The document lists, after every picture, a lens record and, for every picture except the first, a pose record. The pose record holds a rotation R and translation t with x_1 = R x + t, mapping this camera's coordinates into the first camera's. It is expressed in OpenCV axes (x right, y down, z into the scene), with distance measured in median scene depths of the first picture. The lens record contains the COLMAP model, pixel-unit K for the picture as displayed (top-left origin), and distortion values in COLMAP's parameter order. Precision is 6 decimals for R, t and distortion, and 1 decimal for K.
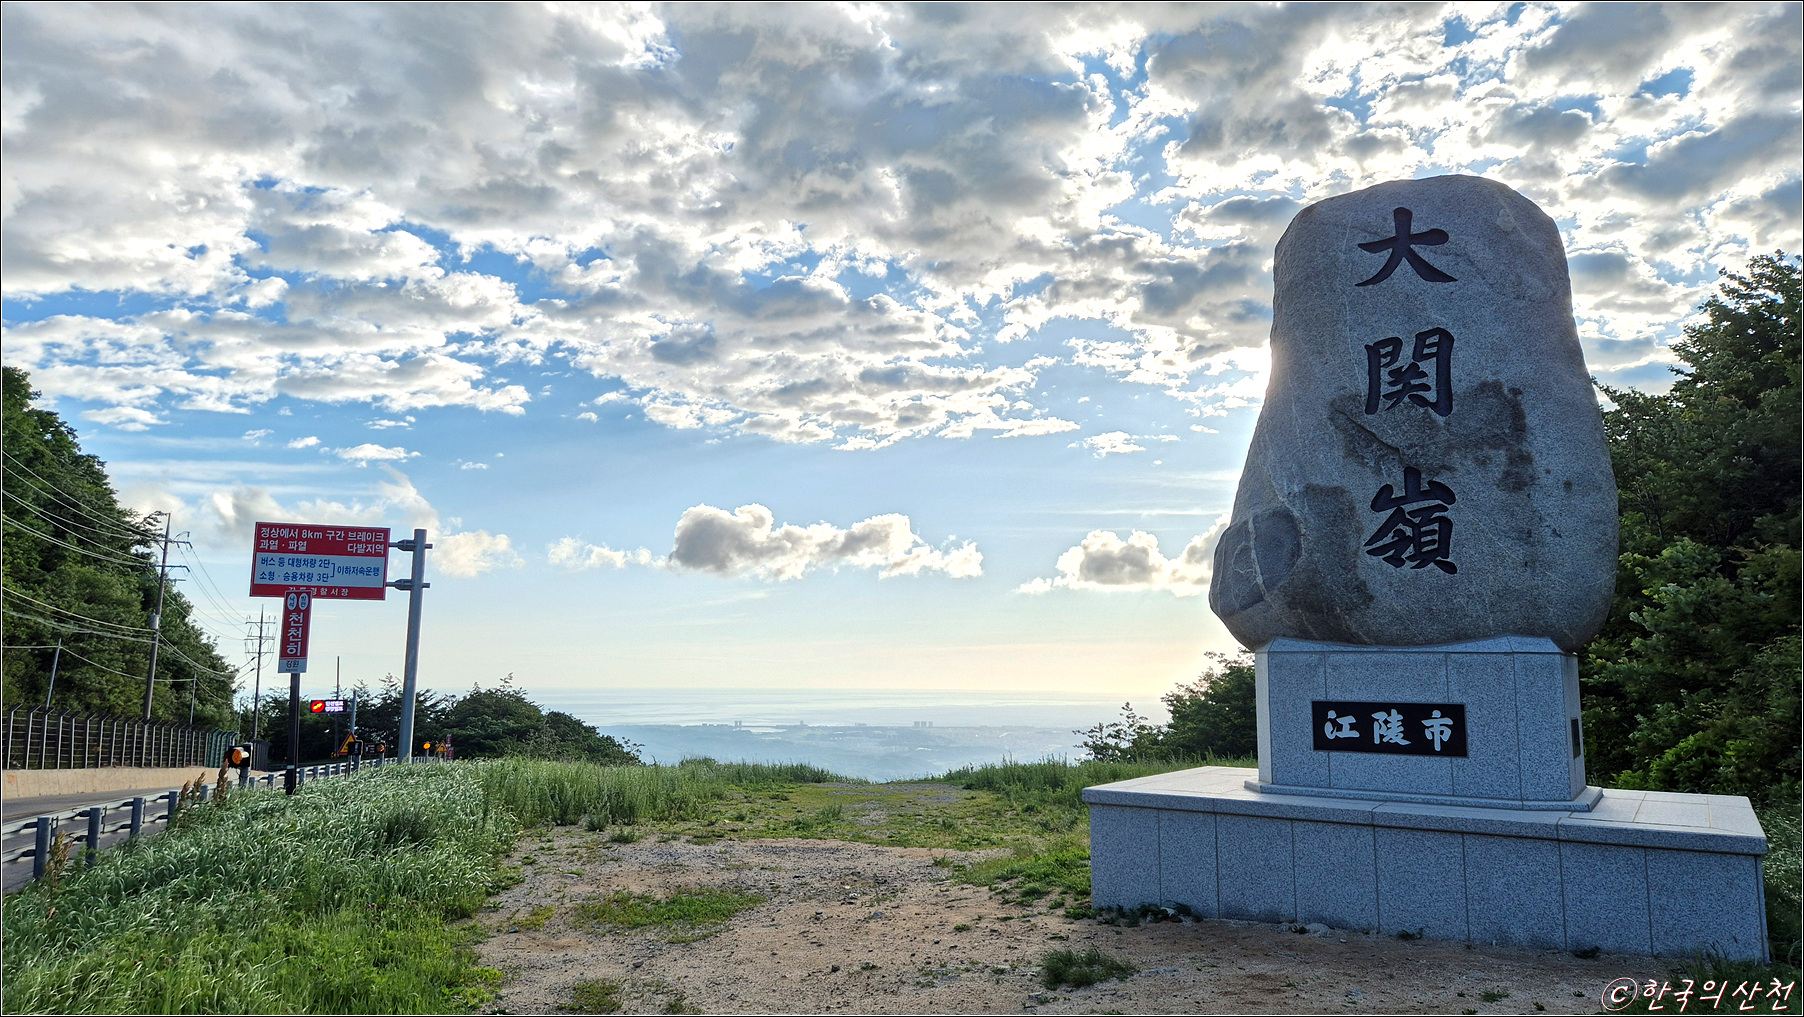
lens RADIAL K [[1212.2, 0, 869.3], [0, 1212.2, 517.0], [0, 0, 1]] dist [0.075441, -0.061776]
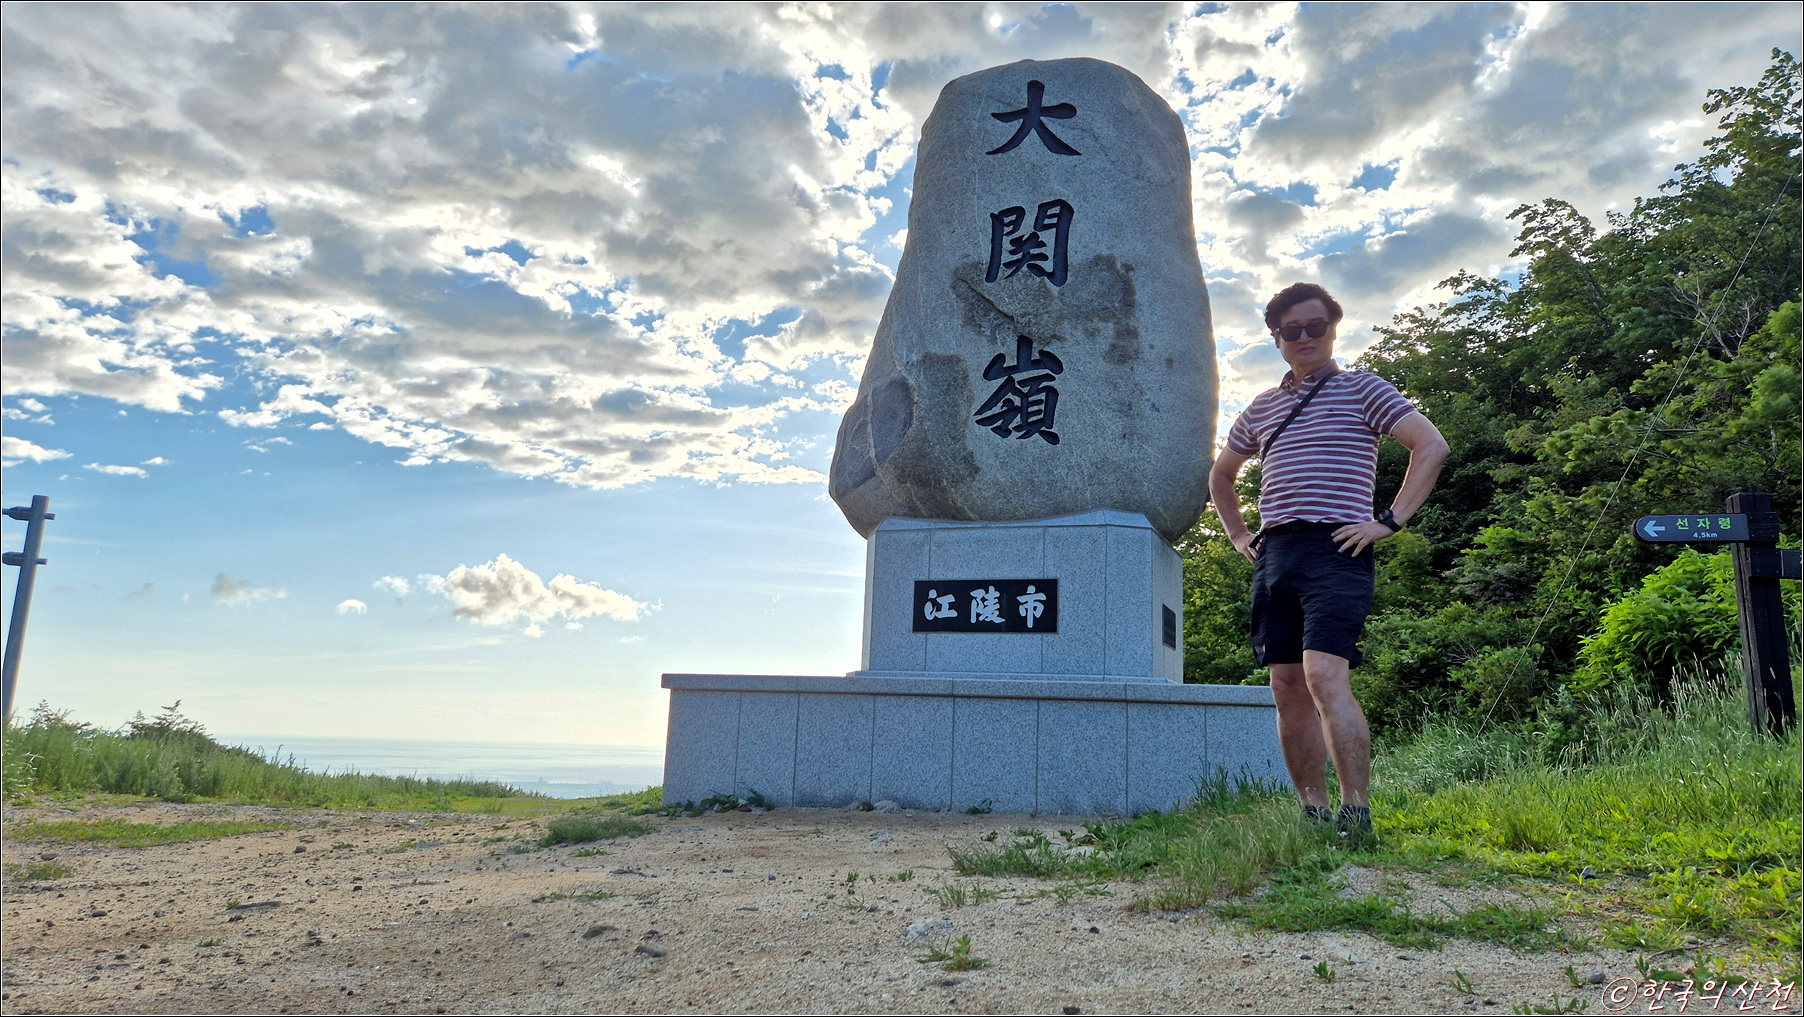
lens RADIAL K [[1212.2, 0, 891.3], [0, 1212.2, 518.6], [0, 0, 1]] dist [0.075441, -0.061776]
pose [[0.975896, 0.068521, 0.207198, 0.151956], [-0.058411, 0.996802, -0.054533, 0.156392], [-0.210272, 0.041116, 0.976778, 0.102022]]
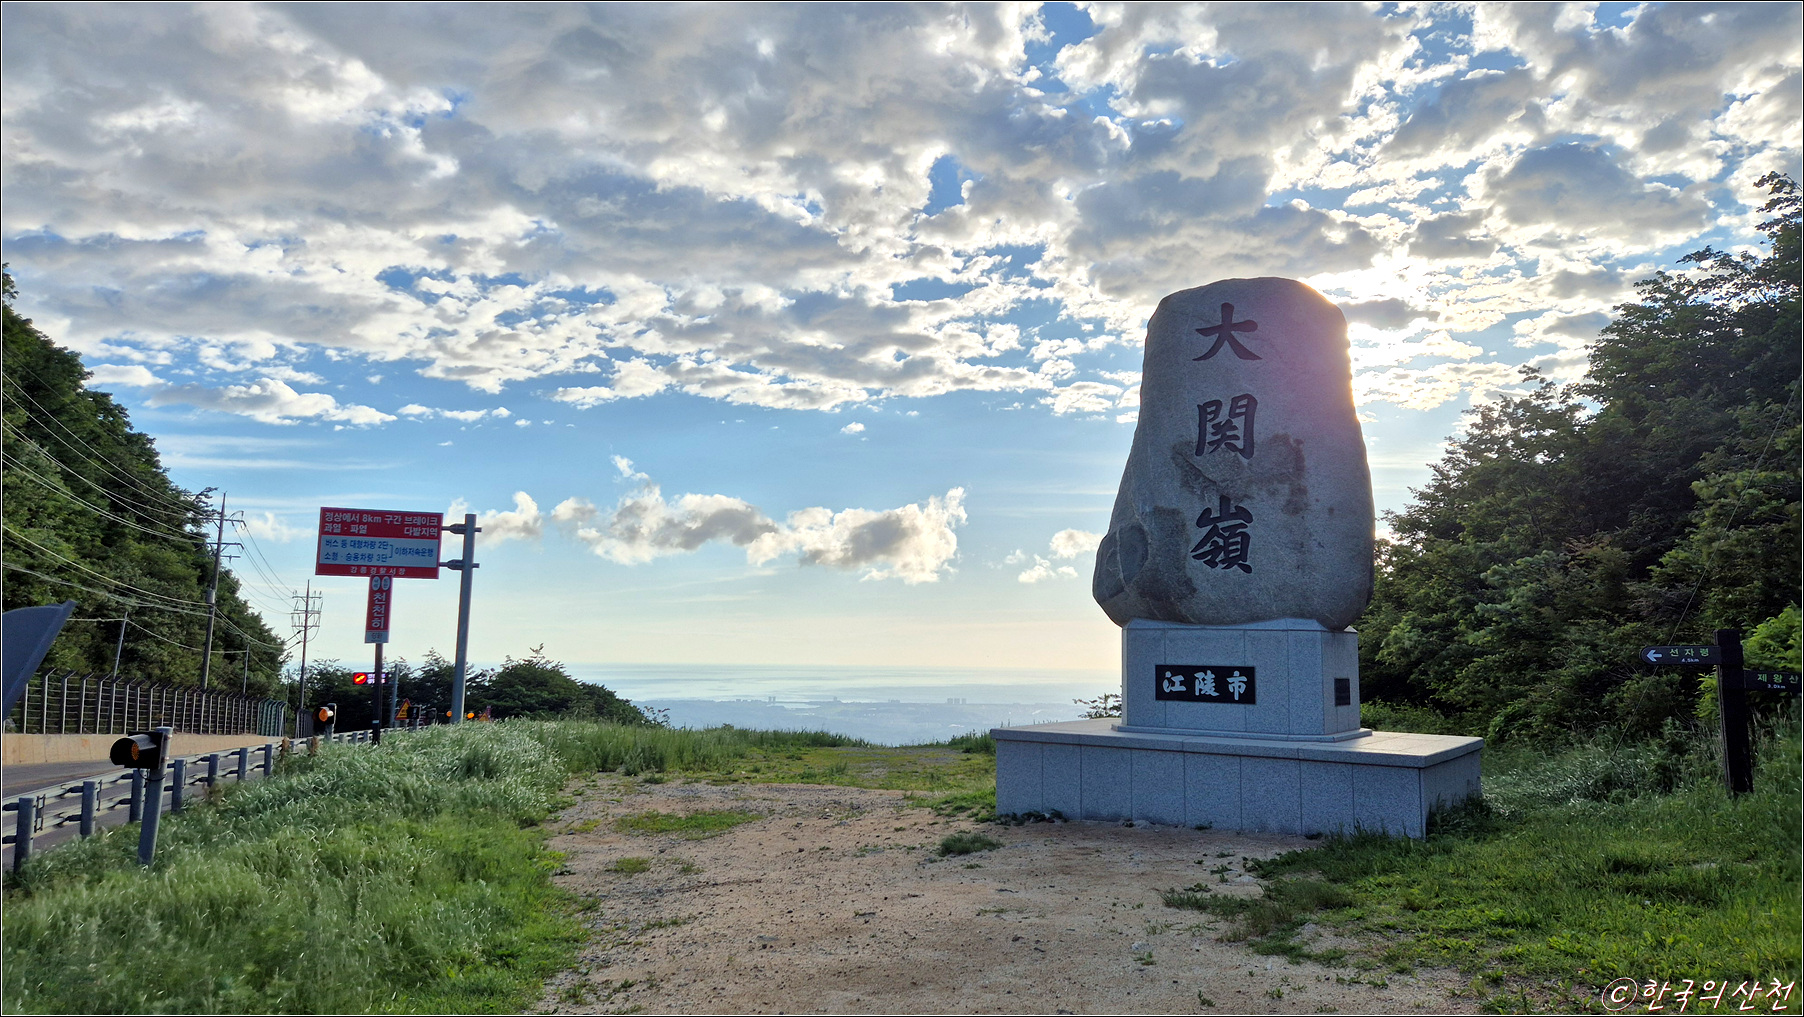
lens RADIAL K [[1212.2, 0, 897.1], [0, 1212.2, 513.3], [0, 0, 1]] dist [0.075441, -0.061776]
pose [[0.999974, 0.005086, -0.005168, 0.079840], [-0.005005, 0.999867, 0.015536, -0.039553], [0.005247, -0.015510, 0.999866, -0.366449]]
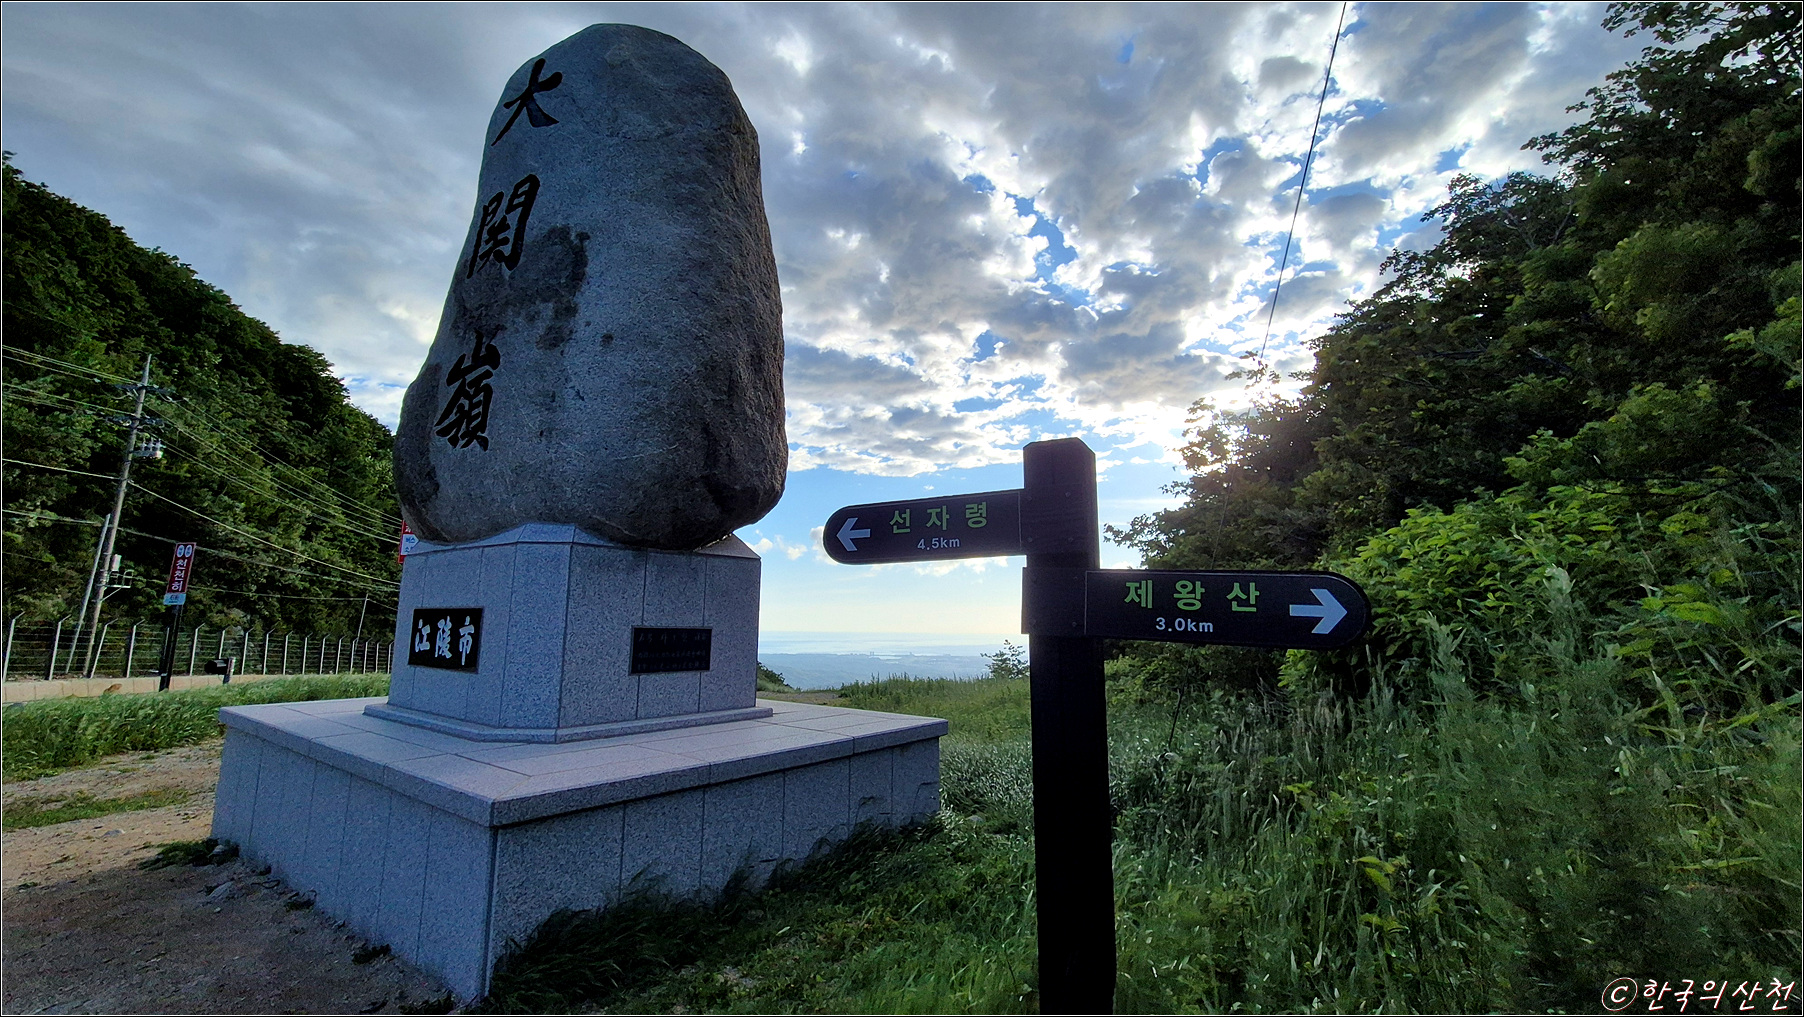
lens RADIAL K [[726.6, 0, 911.5], [0, 726.6, 502.2], [0, 0, 1]] dist [-0.001829, -0.000163]
pose [[0.998057, -0.013417, -0.060850, 0.758752], [0.012261, 0.999738, -0.019339, 0.089930], [0.061094, 0.018555, 0.997960, 0.510419]]
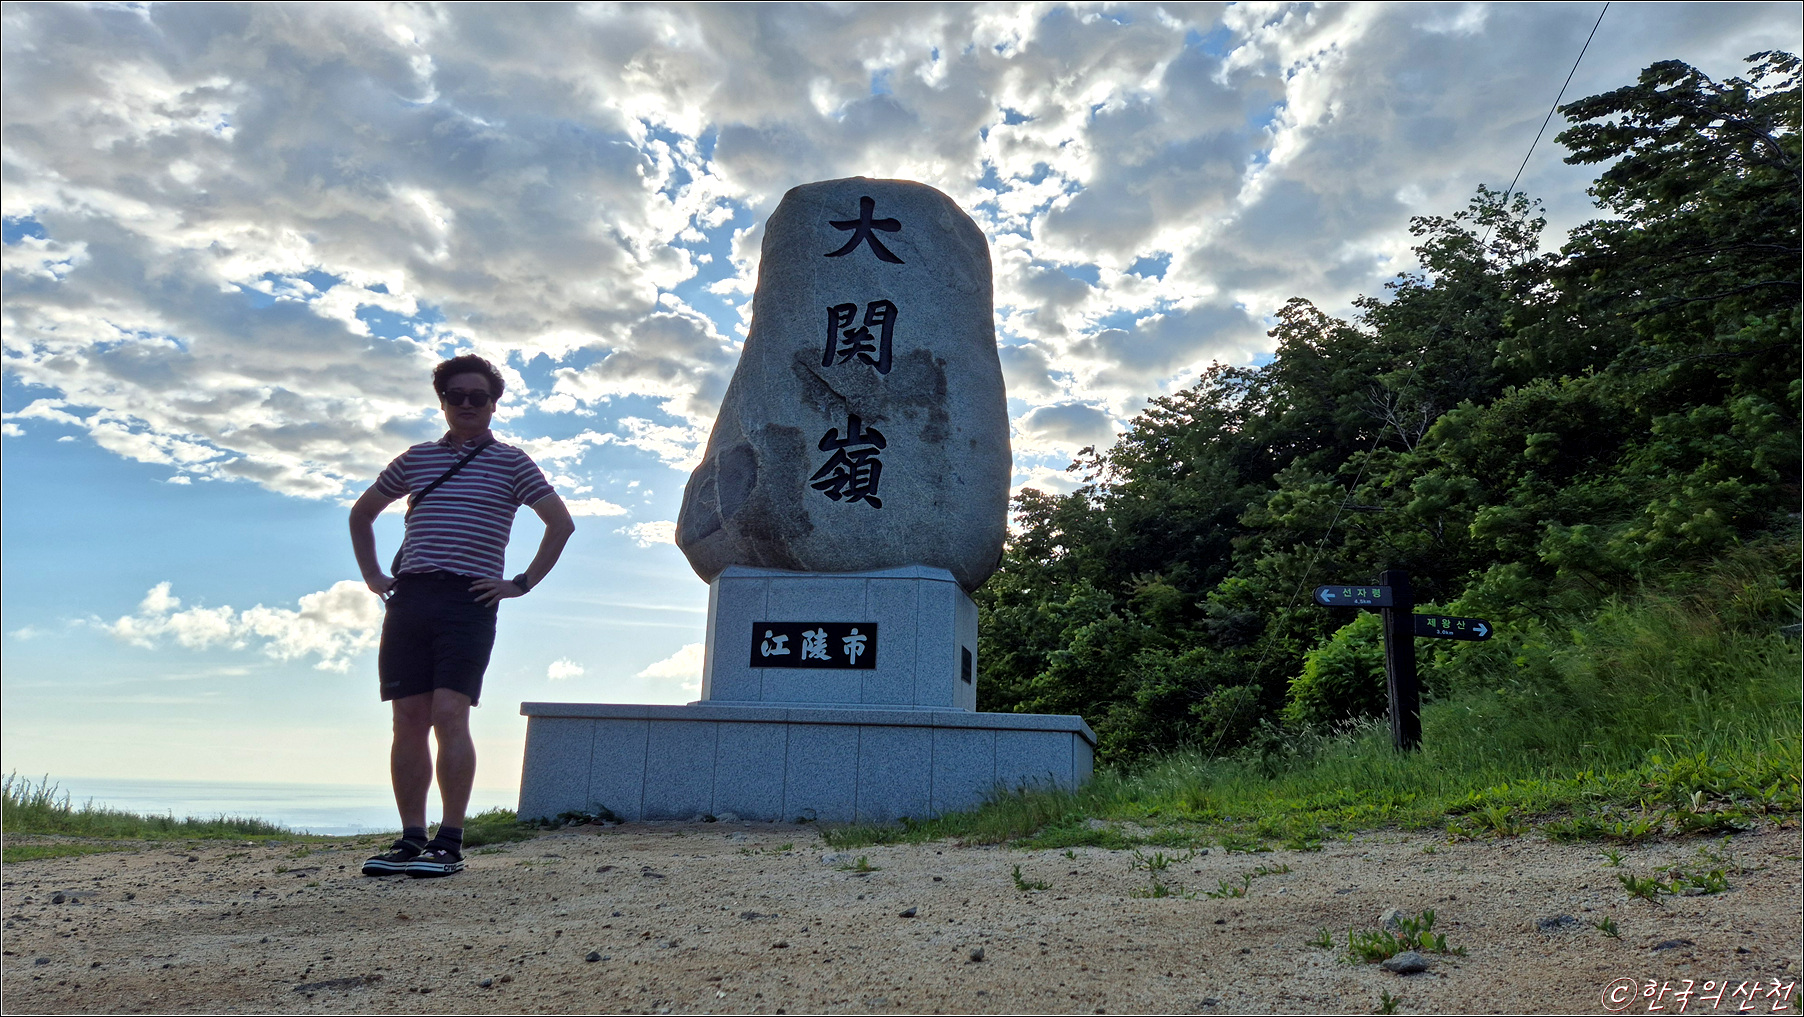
lens RADIAL K [[1212.2, 0, 899.4], [0, 1212.2, 518.8], [0, 0, 1]] dist [0.075441, -0.061776]
pose [[0.922099, 0.107684, 0.371668, 0.077108], [-0.076975, 0.992348, -0.096543, 0.155275], [-0.379220, 0.060414, 0.923332, -0.032181]]
